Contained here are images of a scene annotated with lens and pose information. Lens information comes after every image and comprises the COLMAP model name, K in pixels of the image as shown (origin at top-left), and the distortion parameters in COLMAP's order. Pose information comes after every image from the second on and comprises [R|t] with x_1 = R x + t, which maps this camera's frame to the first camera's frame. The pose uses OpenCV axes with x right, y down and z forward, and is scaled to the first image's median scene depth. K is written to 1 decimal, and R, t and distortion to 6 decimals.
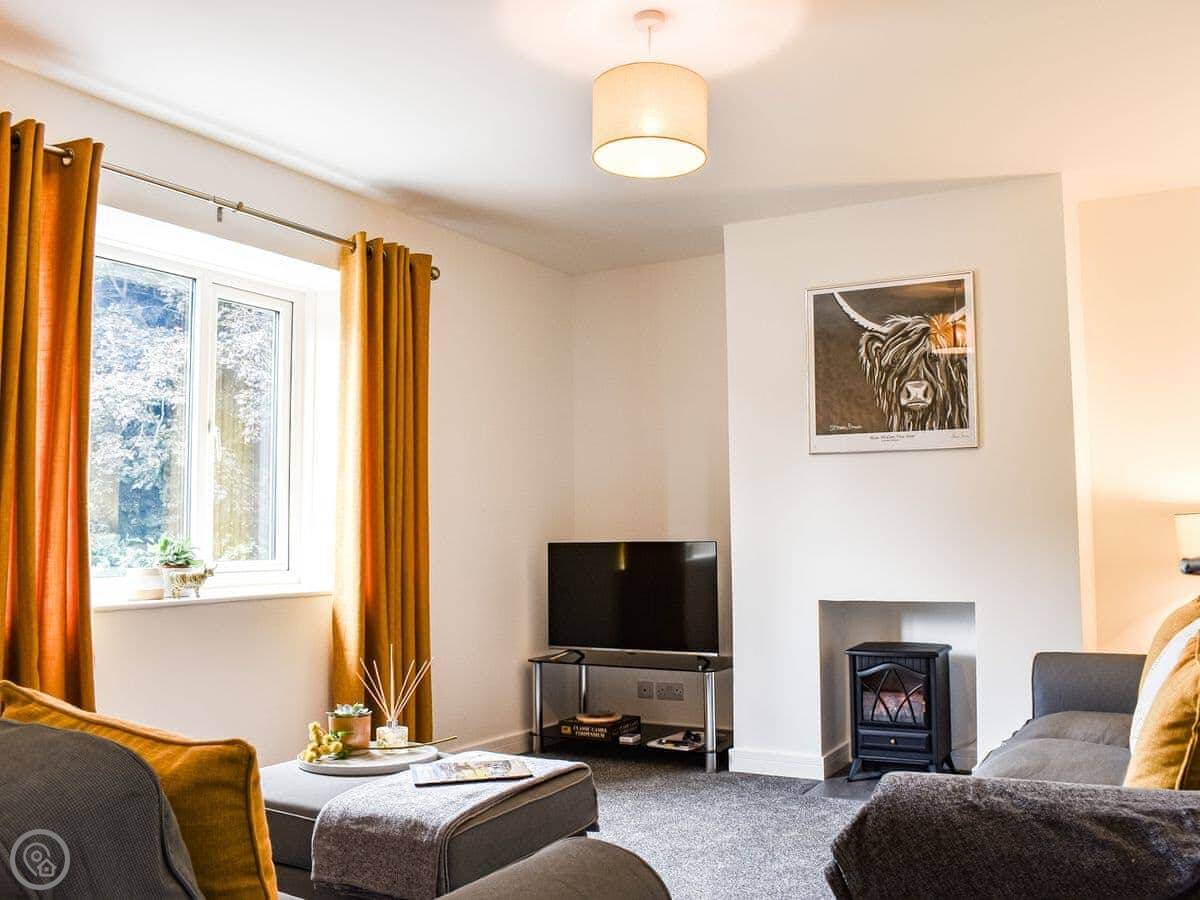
lens RADIAL K [[1042.4, 0, 600.0], [0, 1042.4, 450.0], [0, 0, 1]] dist [-0.089914, 0.013597]
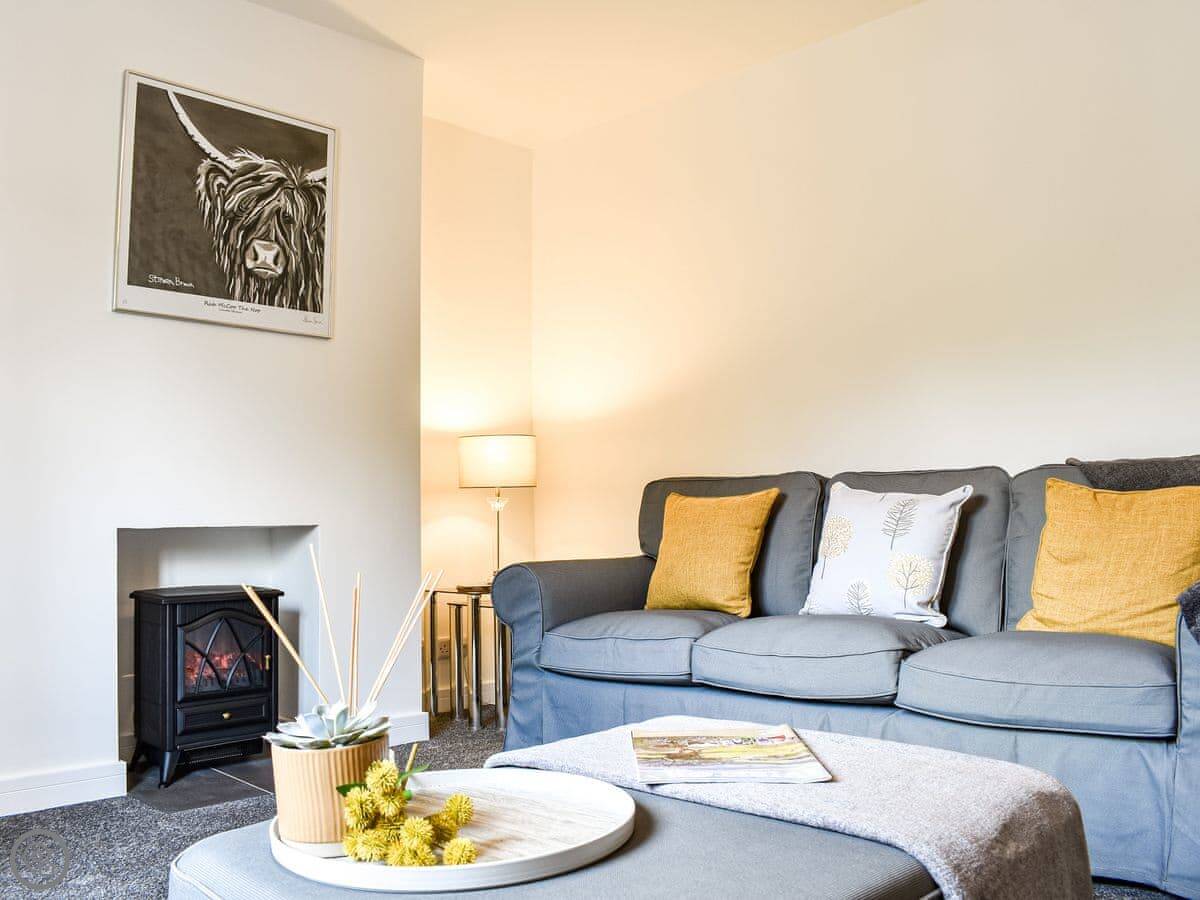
lens RADIAL K [[1045.0, 0, 600.0], [0, 1045.0, 450.0], [0, 0, 1]] dist [-0.090305, 0.013090]
pose [[0.268632, 0.070053, 0.960692, -0.354720], [-0.066600, 0.996316, -0.054028, 0.112997], [-0.960938, -0.049469, 0.272308, 0.538242]]
